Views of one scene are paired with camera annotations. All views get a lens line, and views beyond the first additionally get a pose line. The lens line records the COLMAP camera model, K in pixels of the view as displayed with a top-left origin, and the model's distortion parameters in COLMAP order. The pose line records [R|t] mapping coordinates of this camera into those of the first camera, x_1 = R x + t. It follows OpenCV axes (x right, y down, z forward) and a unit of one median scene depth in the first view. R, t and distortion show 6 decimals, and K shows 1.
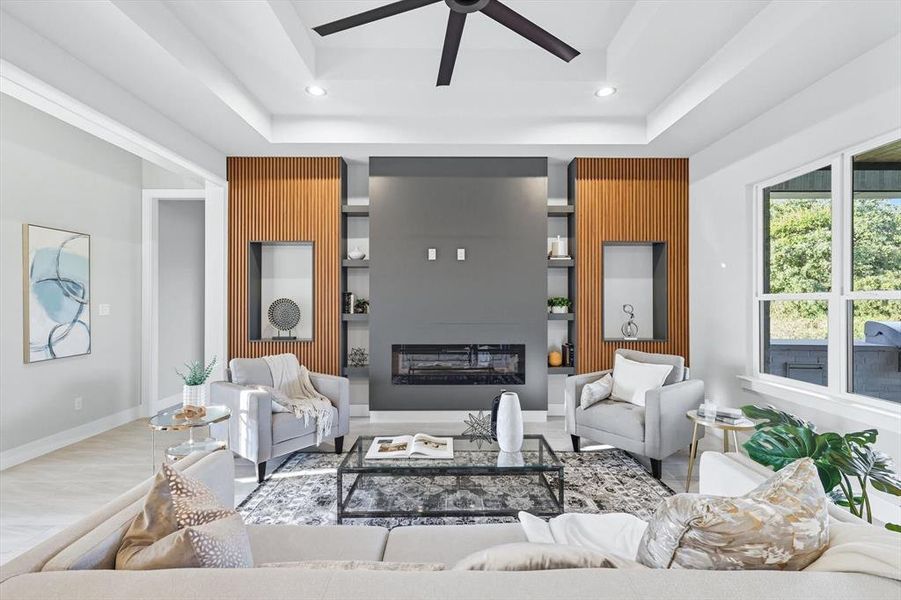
lens RADIAL K [[400.4, 0, 449.4], [0, 400.4, 302.1], [0, 0, 1]] dist [0.006020, 0.000229]
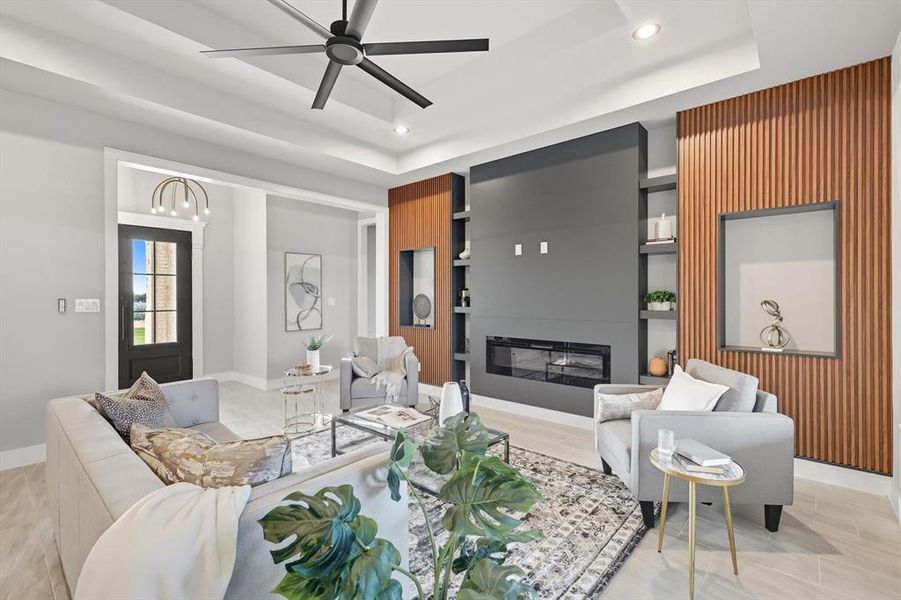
lens RADIAL K [[403.4, 0, 450.4], [0, 403.4, 296.8], [0, 0, 1]] dist [0.001966, 0.000021]
pose [[0.751731, 0.000072, -0.659470, 0.503928], [0.000588, 1.000000, 0.000779, -0.000634], [0.659470, -0.000973, 0.751730, 0.113734]]
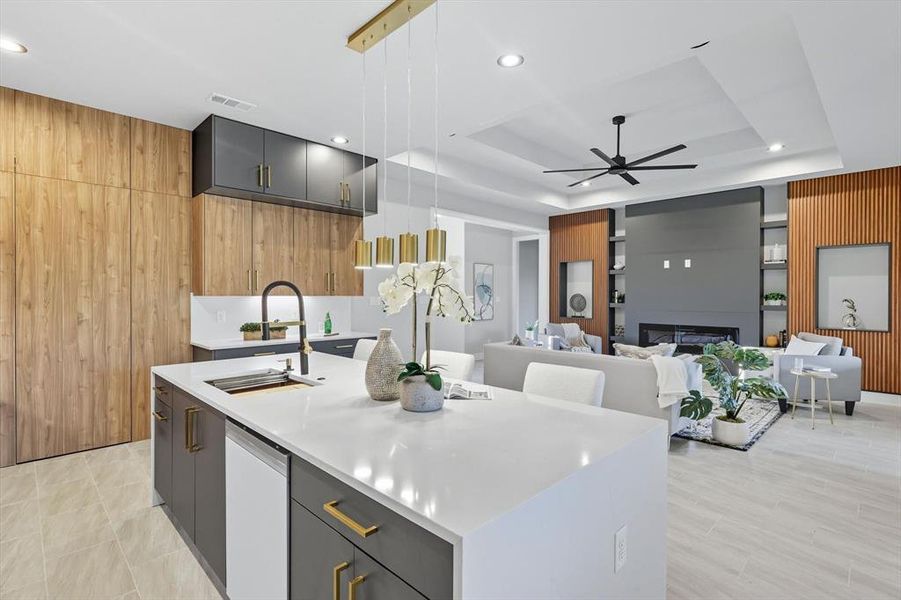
lens RADIAL K [[427.3, 0, 450.8], [0, 427.3, 298.0], [0, 0, 1]] dist [-0.000502, -0.000793]
pose [[0.702938, 0.006957, -0.711217, 0.529600], [-0.003396, 0.999974, 0.006424, -0.000635], [0.711243, -0.002100, 0.702943, -0.706051]]
